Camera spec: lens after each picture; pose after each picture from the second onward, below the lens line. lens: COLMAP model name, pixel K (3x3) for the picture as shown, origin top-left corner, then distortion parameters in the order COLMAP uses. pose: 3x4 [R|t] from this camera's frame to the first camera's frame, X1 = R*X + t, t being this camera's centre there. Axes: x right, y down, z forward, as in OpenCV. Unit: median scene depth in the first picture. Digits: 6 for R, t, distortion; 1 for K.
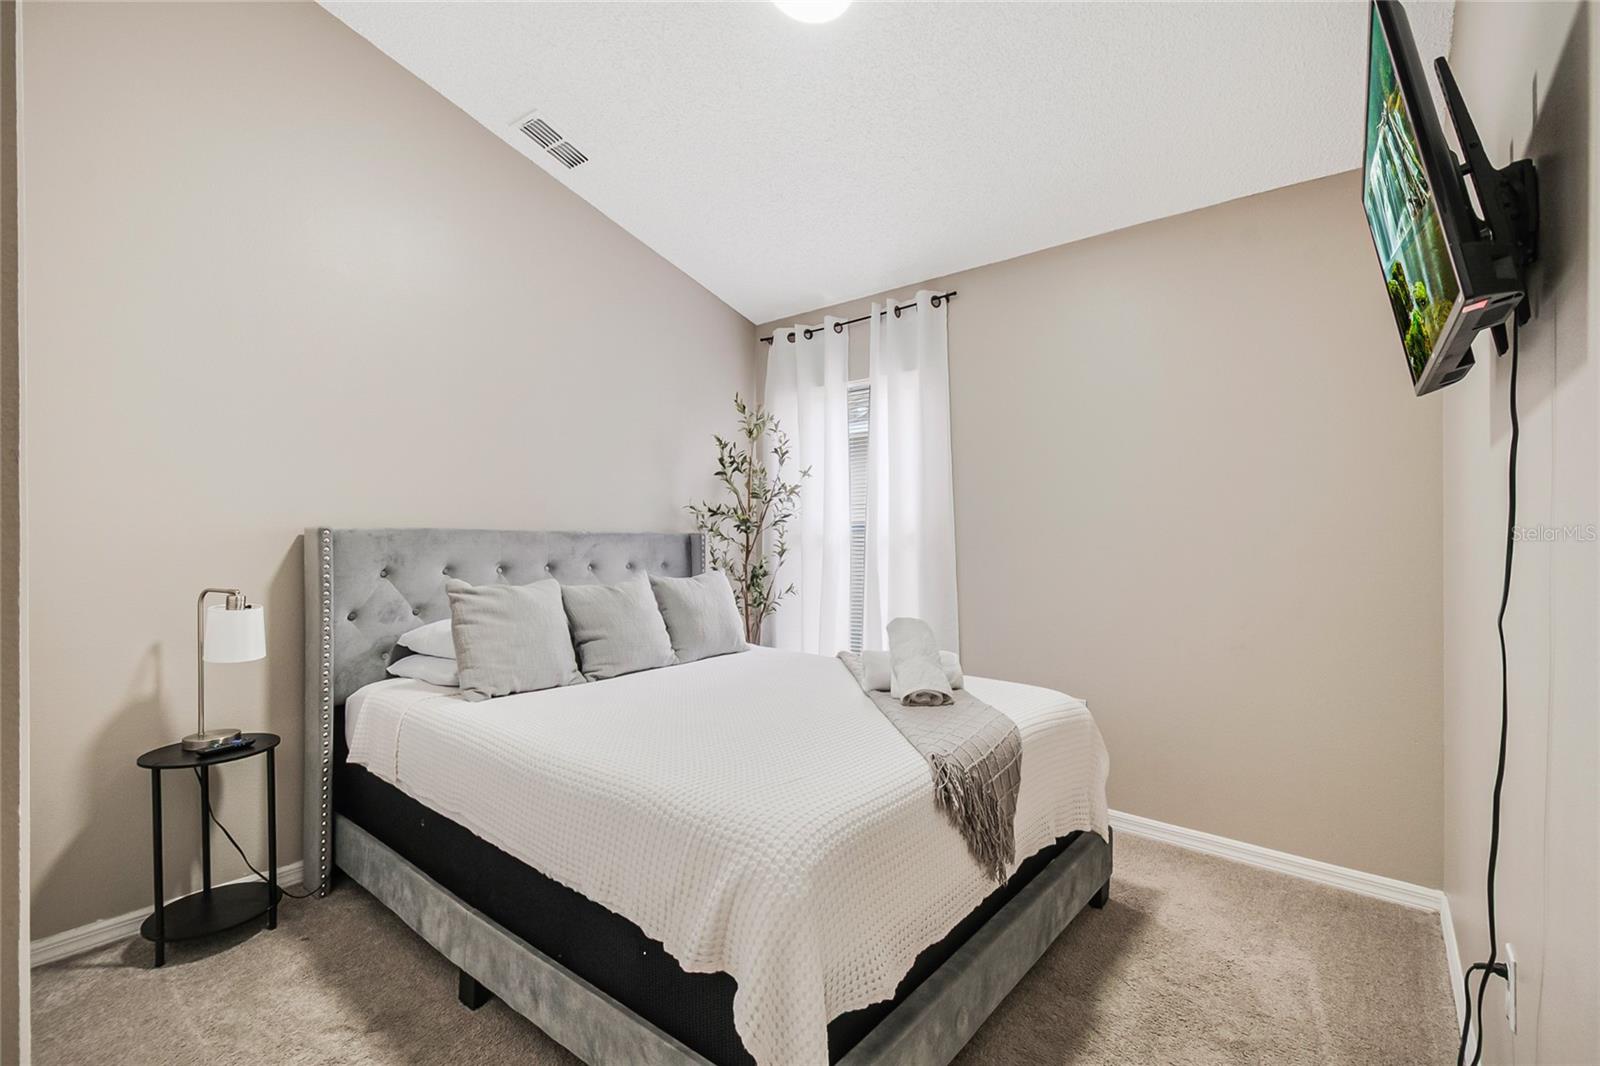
lens RADIAL K [[696.2, 0, 794.9], [0, 696.2, 547.6], [0, 0, 1]] dist [0.014625, -0.017101]
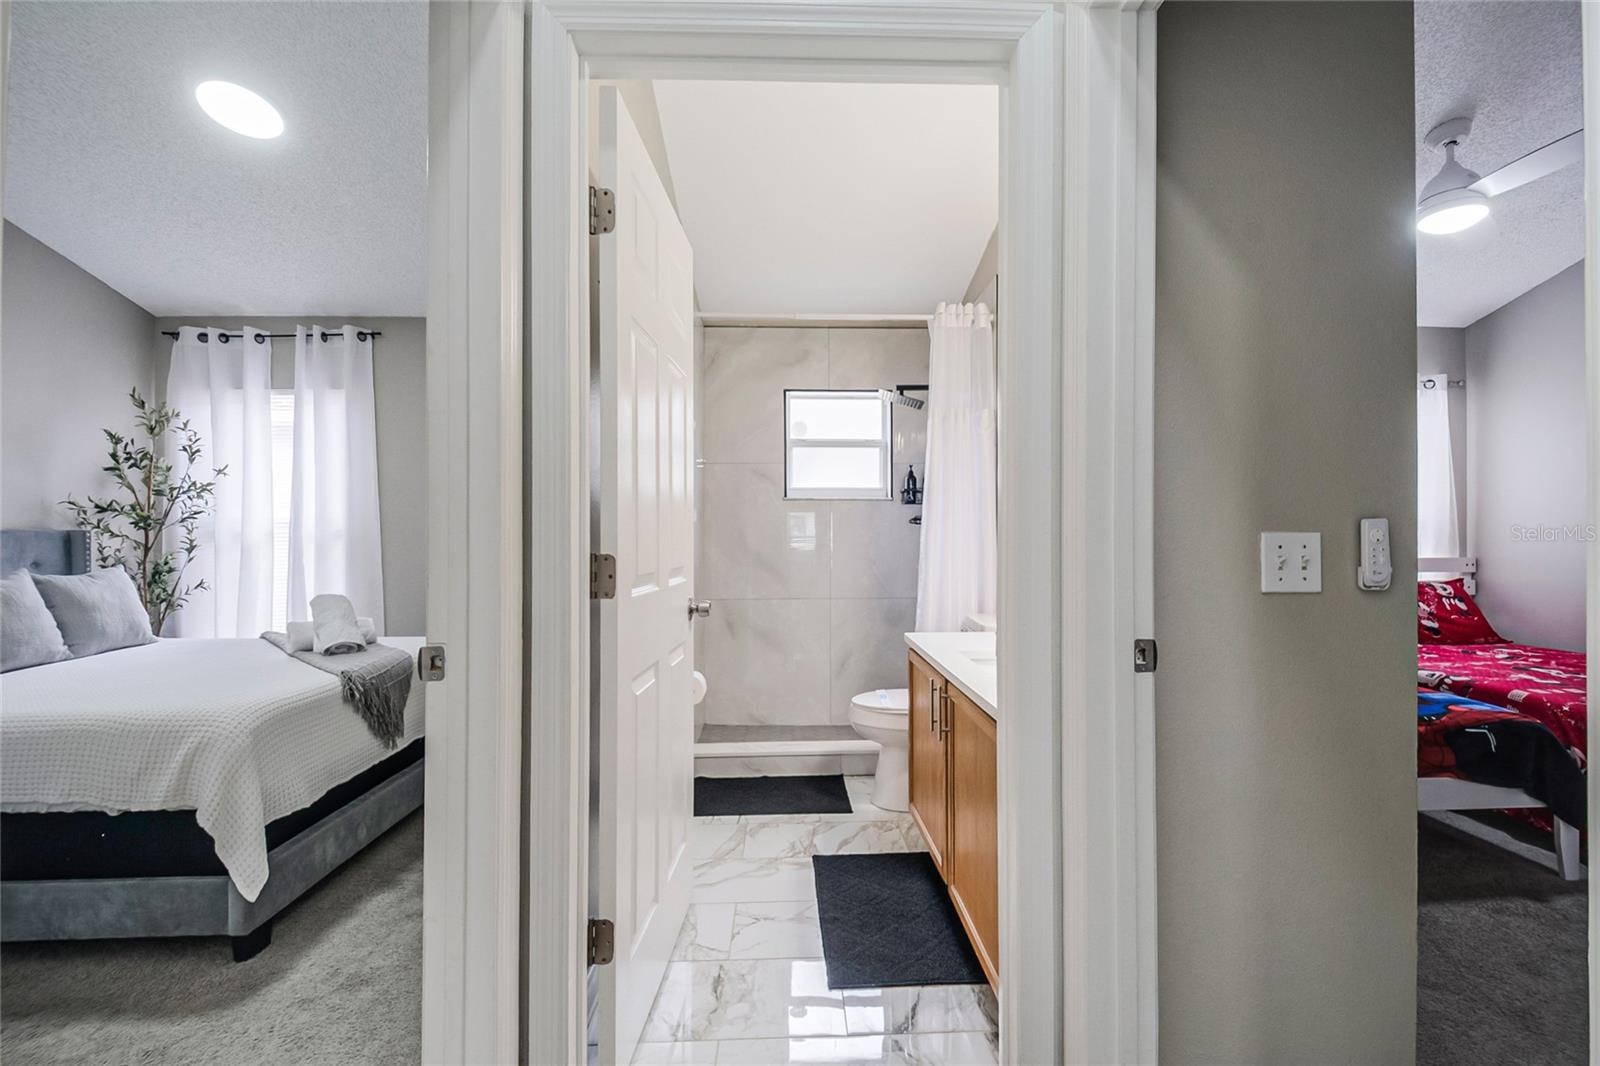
lens RADIAL K [[711.5, 0, 798.7], [0, 711.5, 523.4], [0, 0, 1]] dist [0.014390, -0.019093]
pose [[0.751944, 0.001271, 0.659226, -0.038150], [0.014527, 0.999723, -0.018498, 0.002292], [-0.659067, 0.023486, 0.751718, -0.379530]]
